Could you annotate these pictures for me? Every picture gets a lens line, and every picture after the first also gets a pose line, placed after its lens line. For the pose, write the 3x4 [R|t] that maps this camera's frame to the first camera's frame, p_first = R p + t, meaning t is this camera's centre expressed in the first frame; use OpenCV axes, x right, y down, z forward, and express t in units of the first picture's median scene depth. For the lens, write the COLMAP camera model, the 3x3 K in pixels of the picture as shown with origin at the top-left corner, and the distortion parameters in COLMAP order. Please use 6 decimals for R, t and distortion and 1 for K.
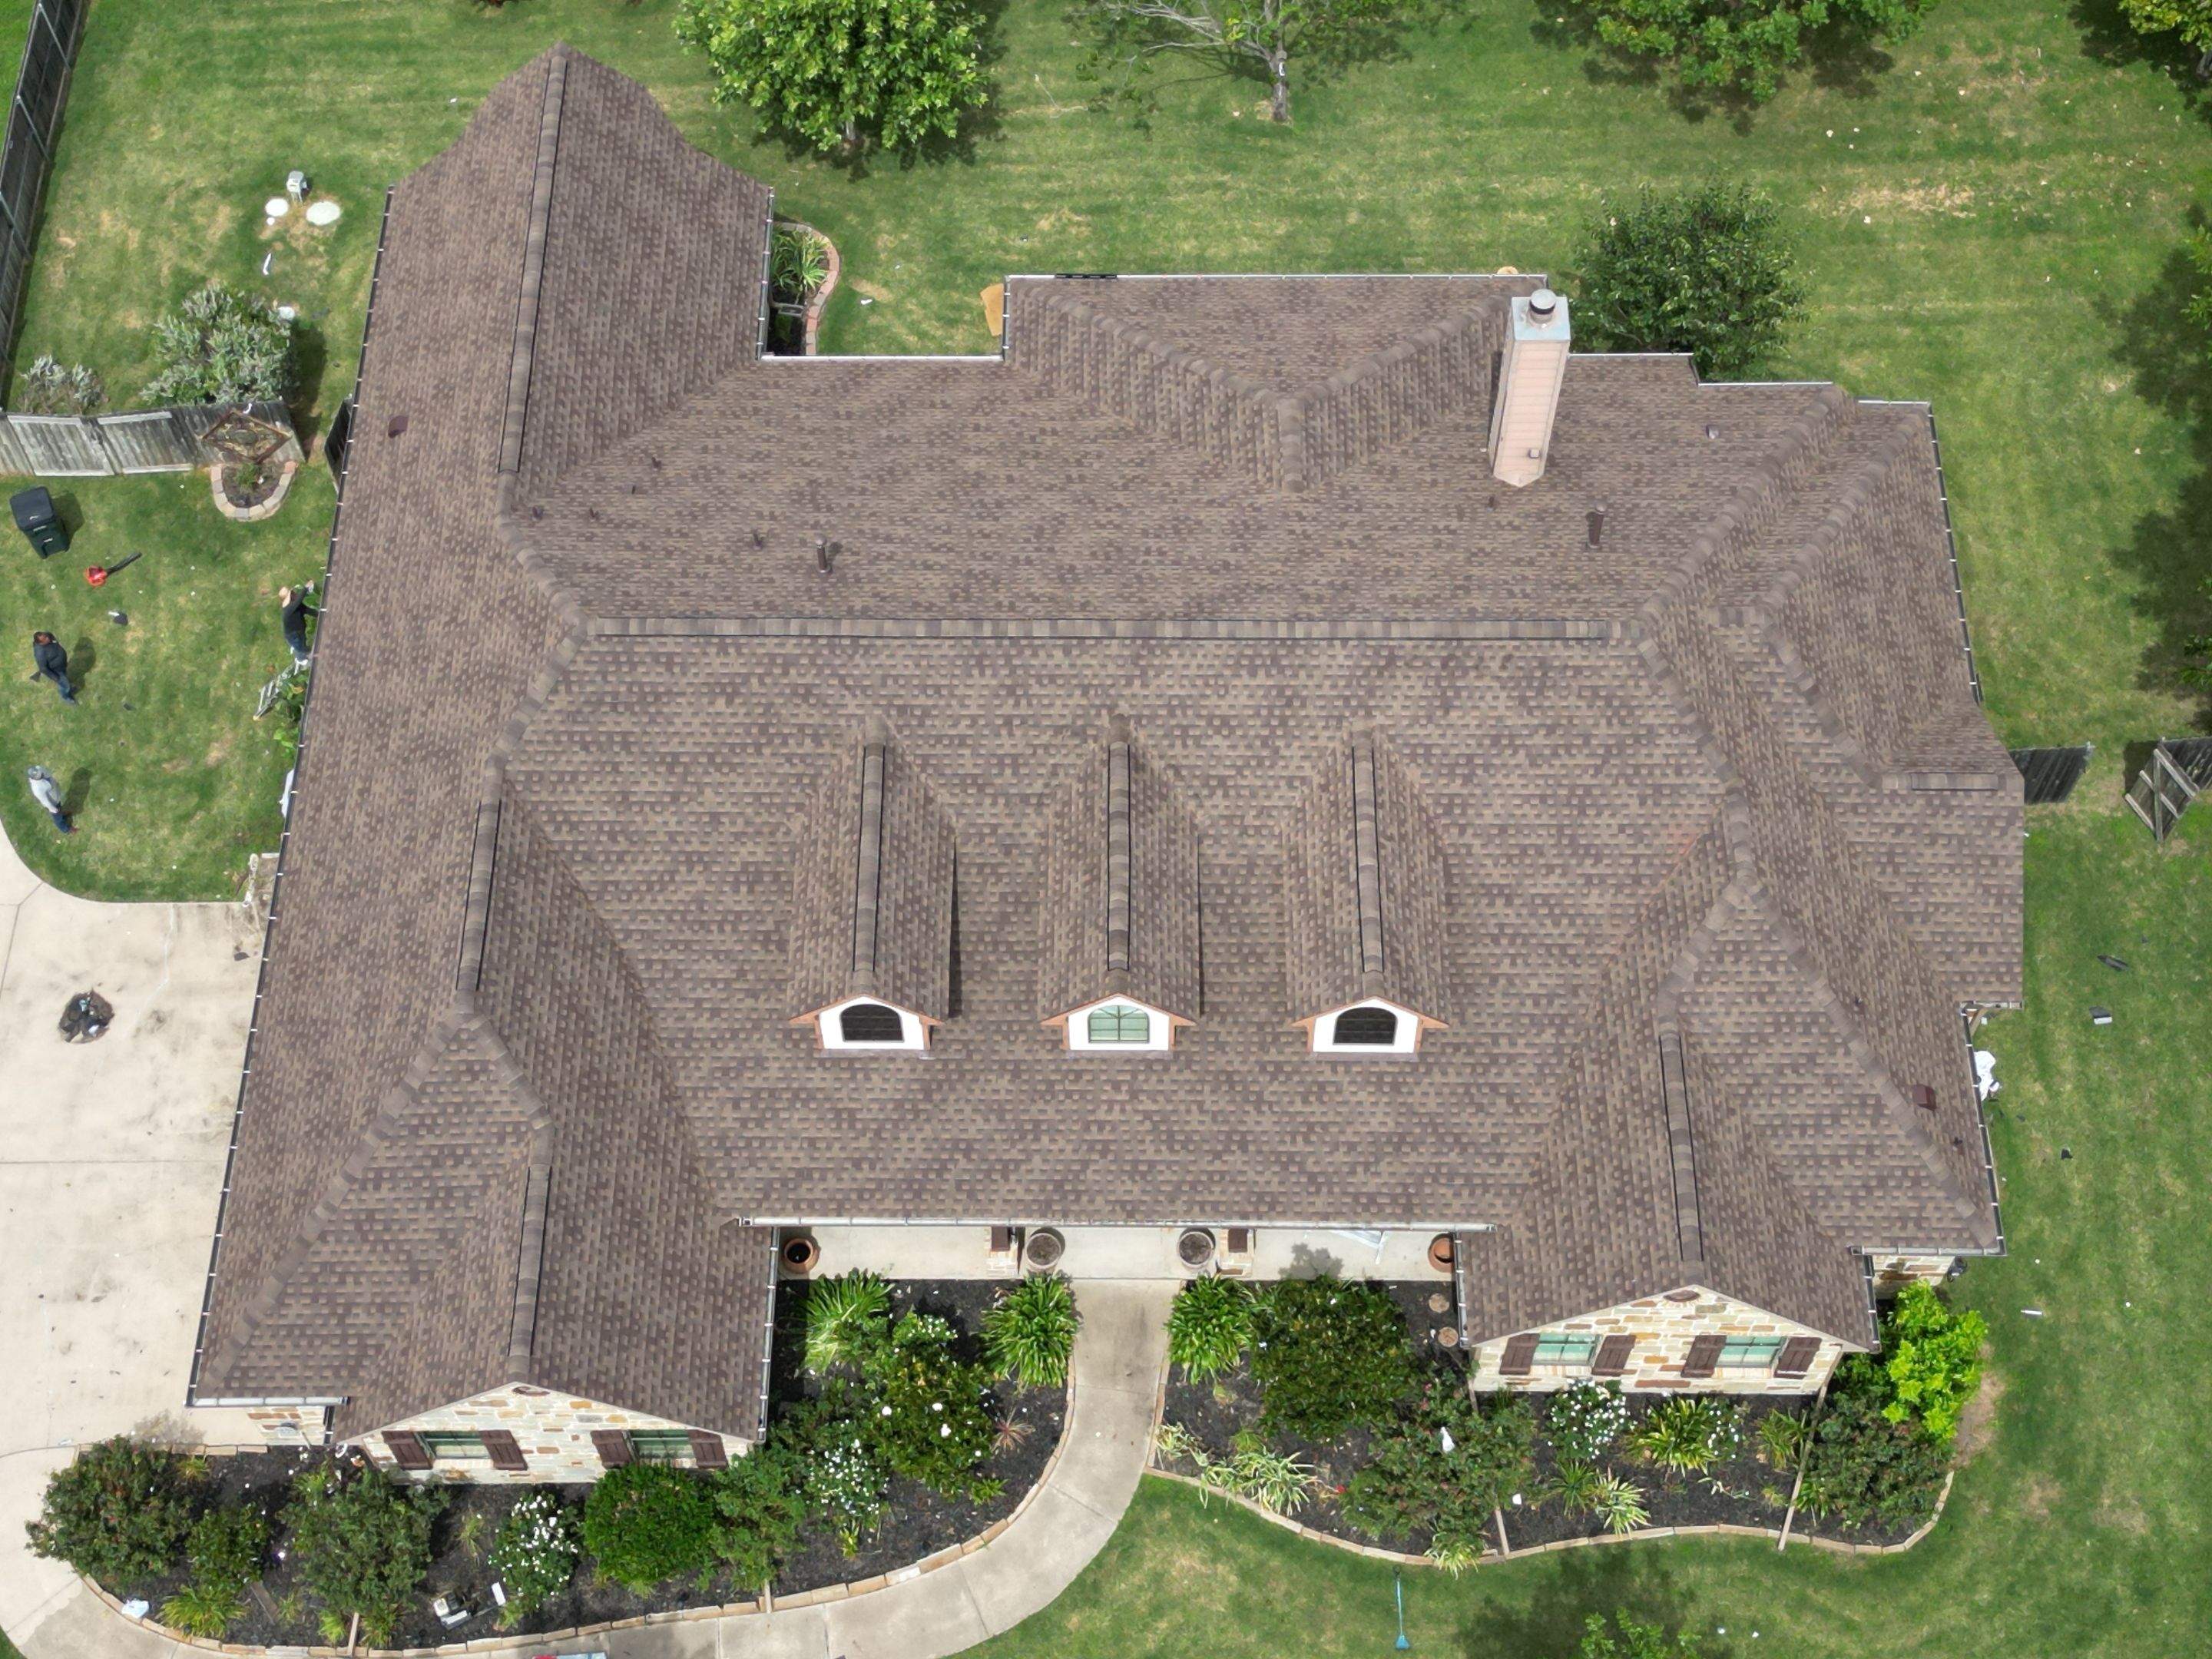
lens RADIAL K [[3100.7, 0, 1091.4], [0, 3100.7, 820.4], [0, 0, 1]] dist [0.092735, 0.000000]
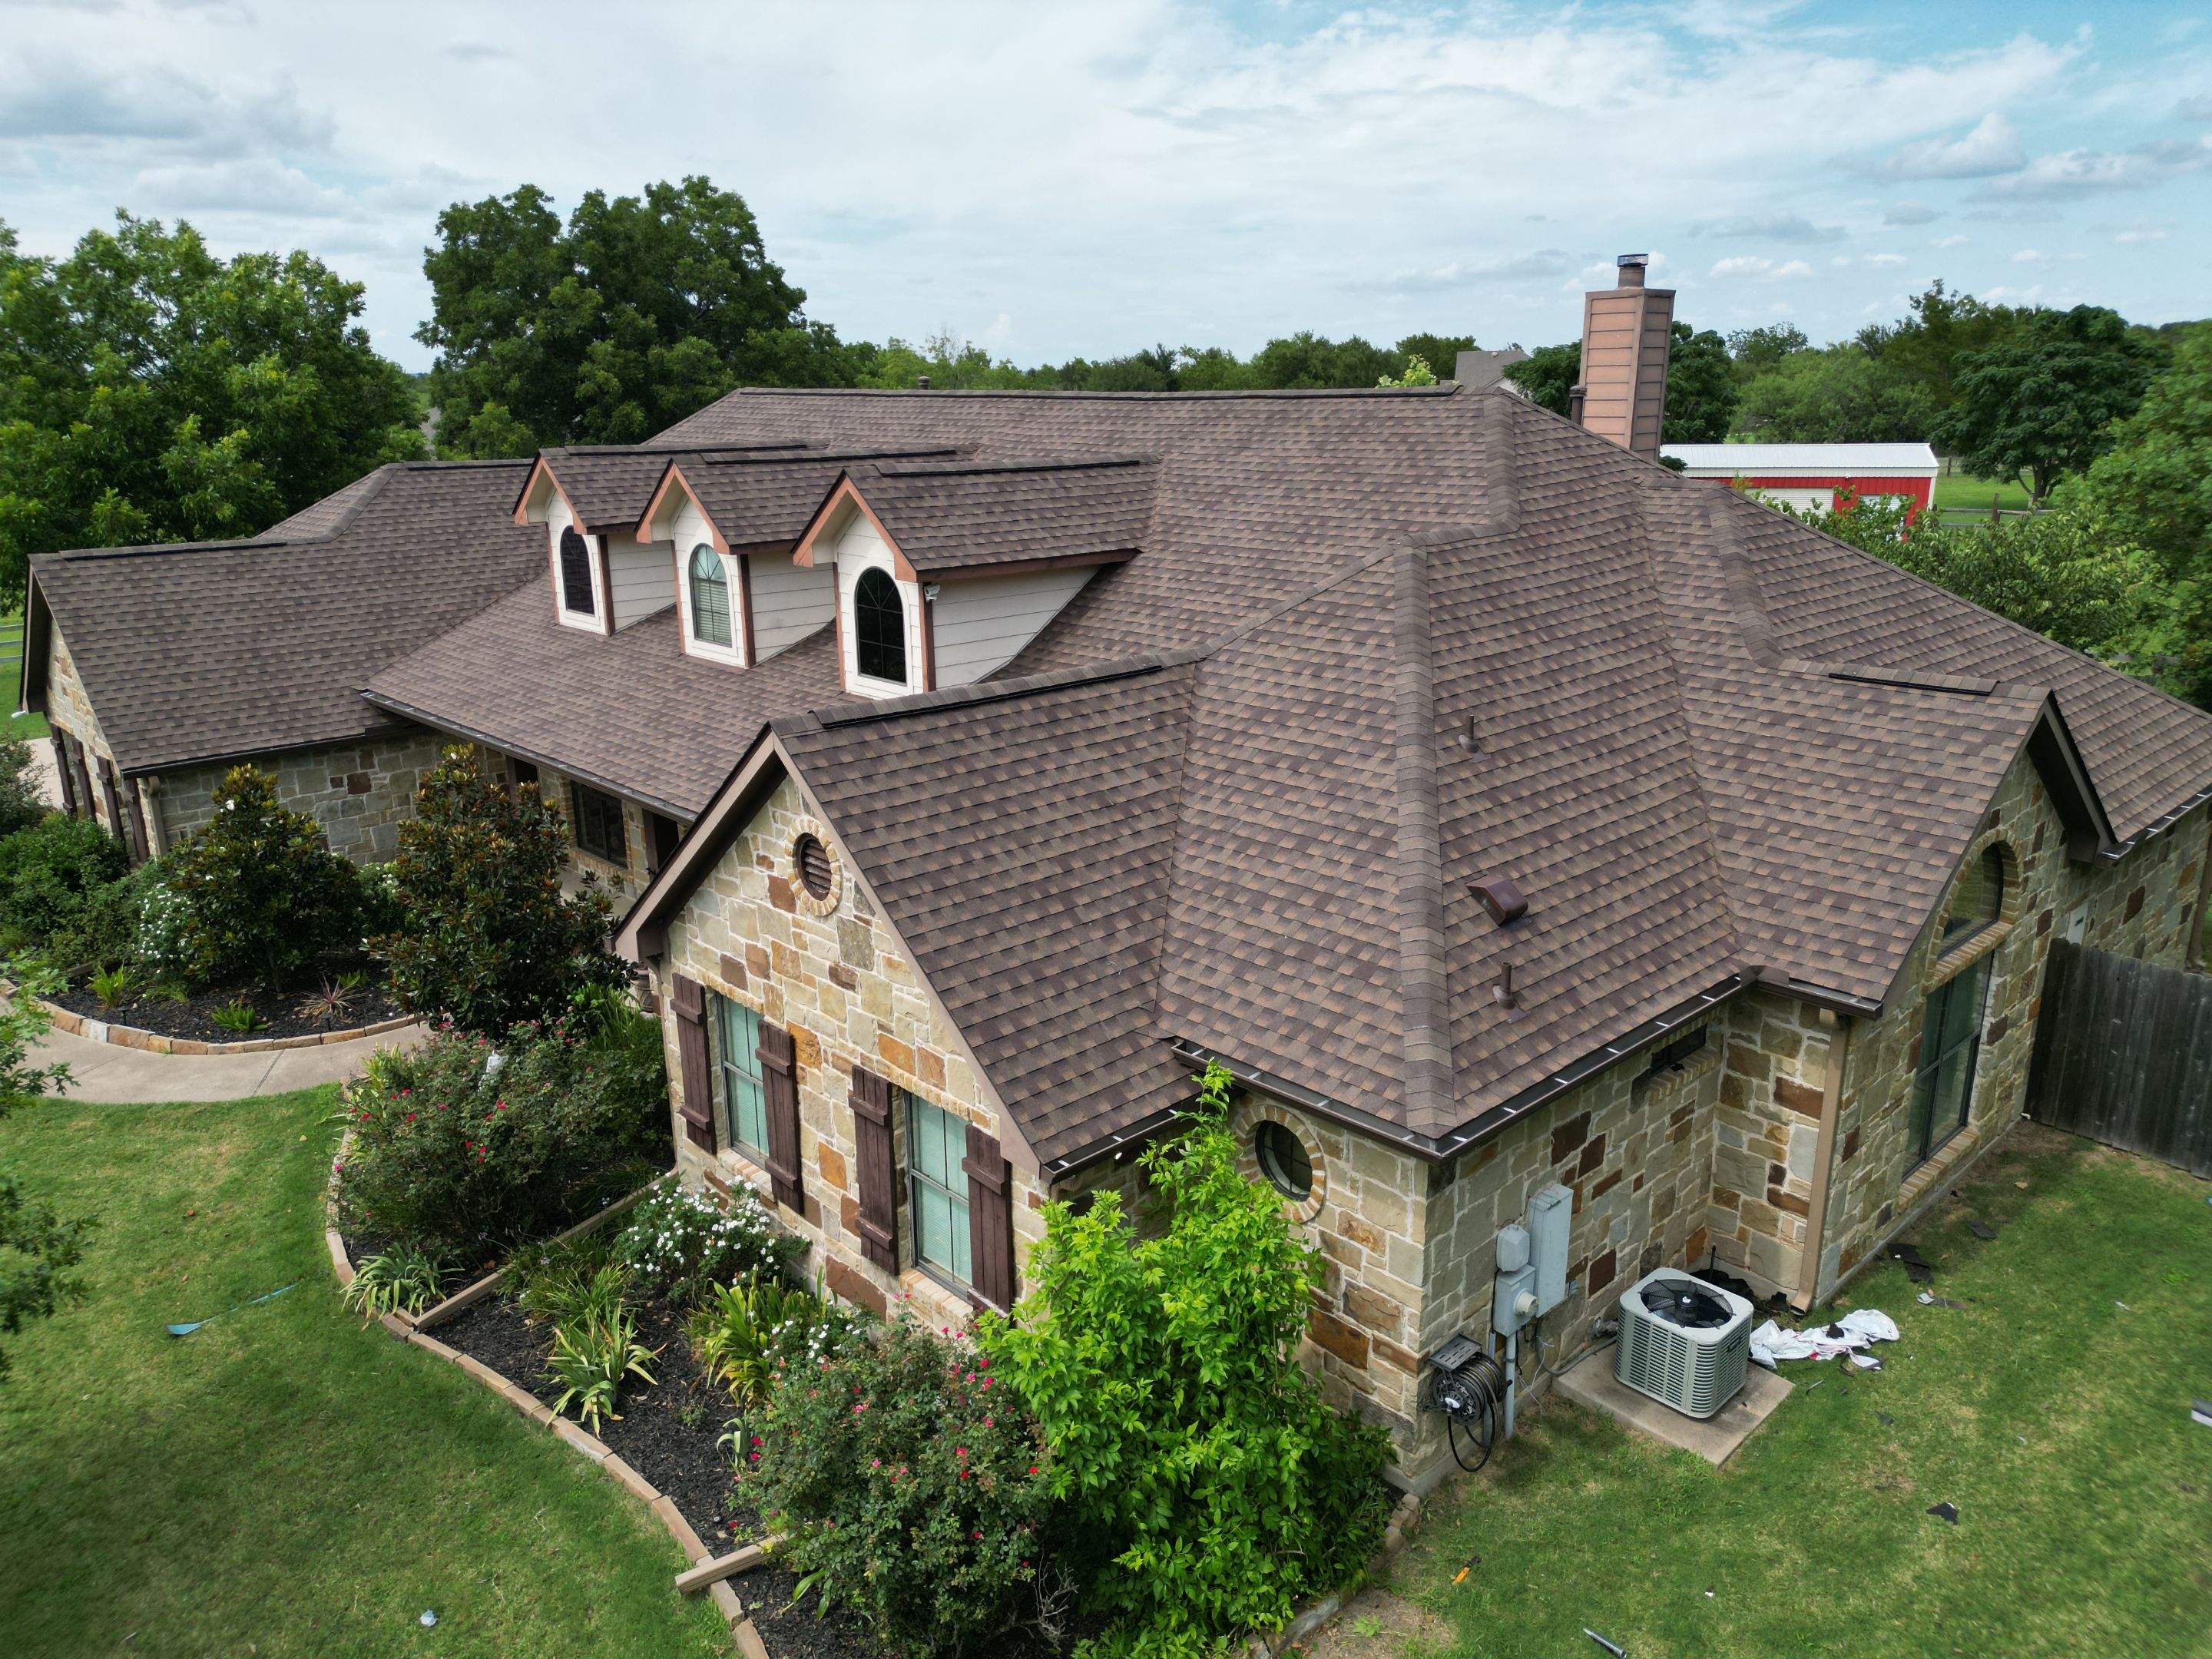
lens RADIAL K [[1553.8, 0, 1101.6], [0, 1553.8, 824.8], [0, 0, 1]] dist [0.067720, -0.062894]
pose [[0.692707, 0.202330, -0.692257, 0.385039], [-0.616847, 0.663560, -0.423306, 0.218706], [0.373707, 0.720243, 0.584460, 0.819494]]
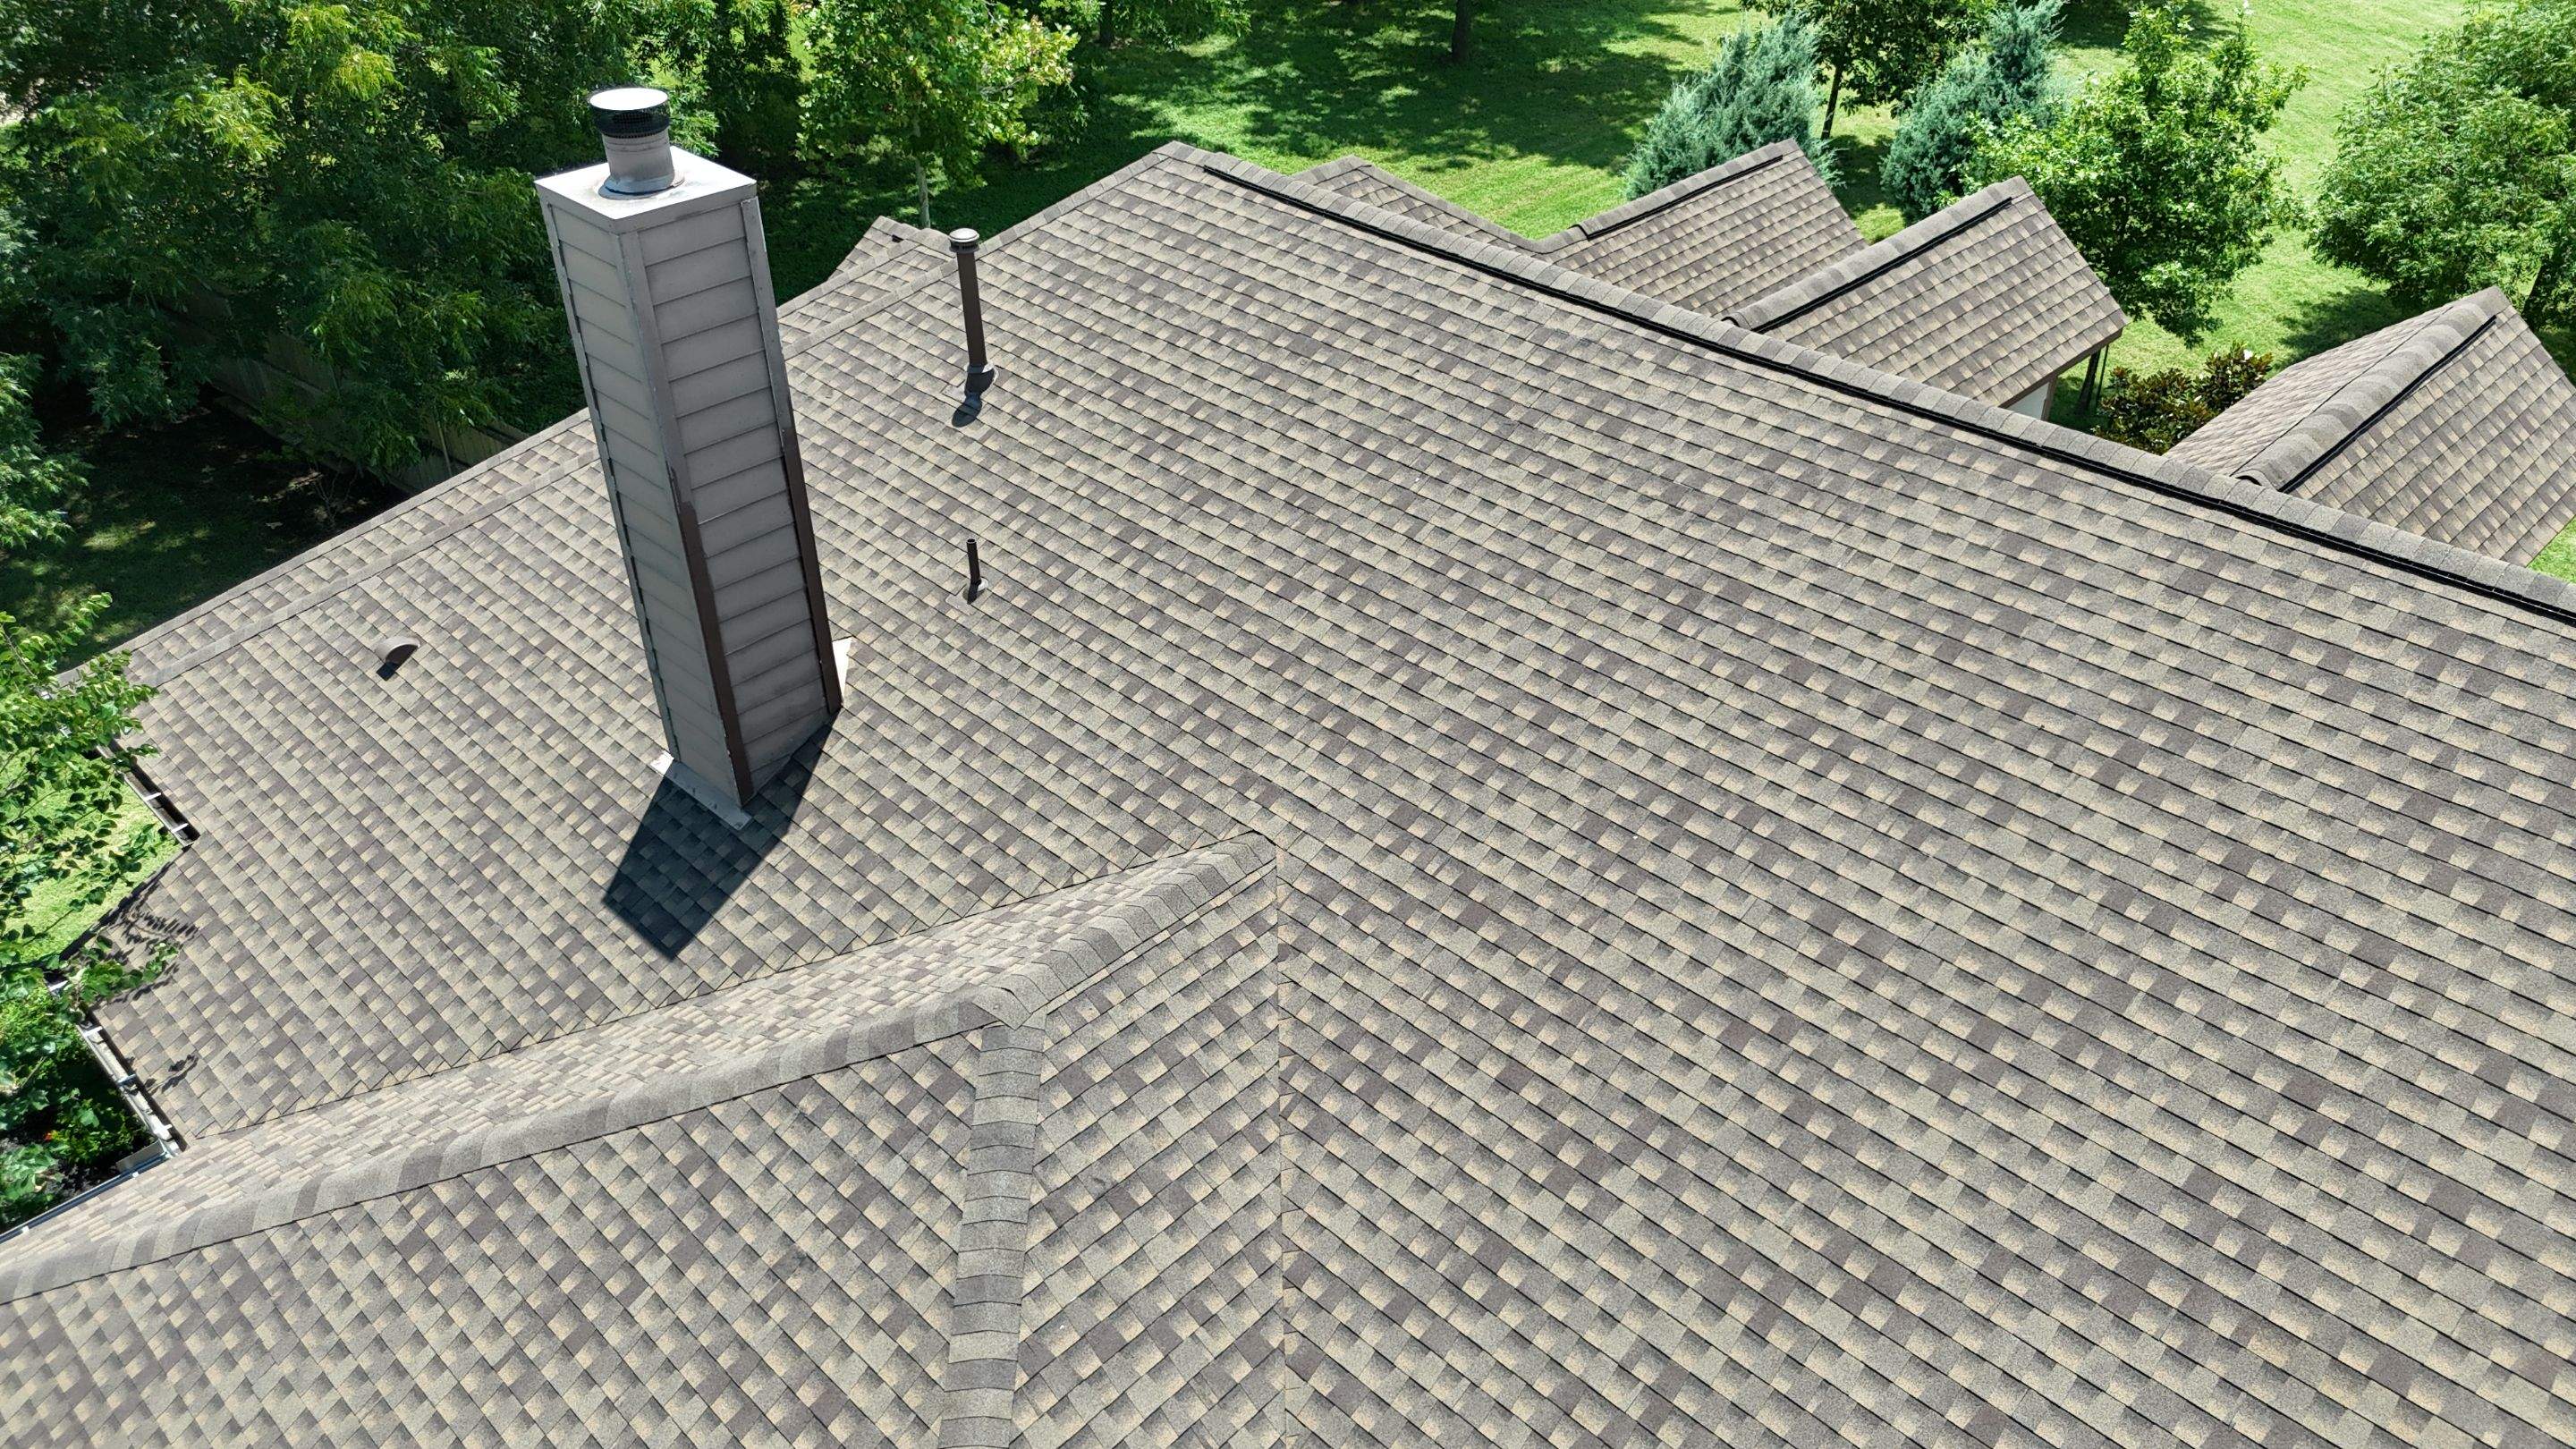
lens RADIAL K [[1905.1, 0, 1301.7], [0, 1905.1, 719.1], [0, 0, 1]] dist [0.064886, -0.062284]
pose [[-0.716886, -0.378628, 0.585418, -0.059805], [0.603859, 0.082479, 0.792812, -0.289862], [-0.348466, 0.921867, 0.169510, 1.021556]]
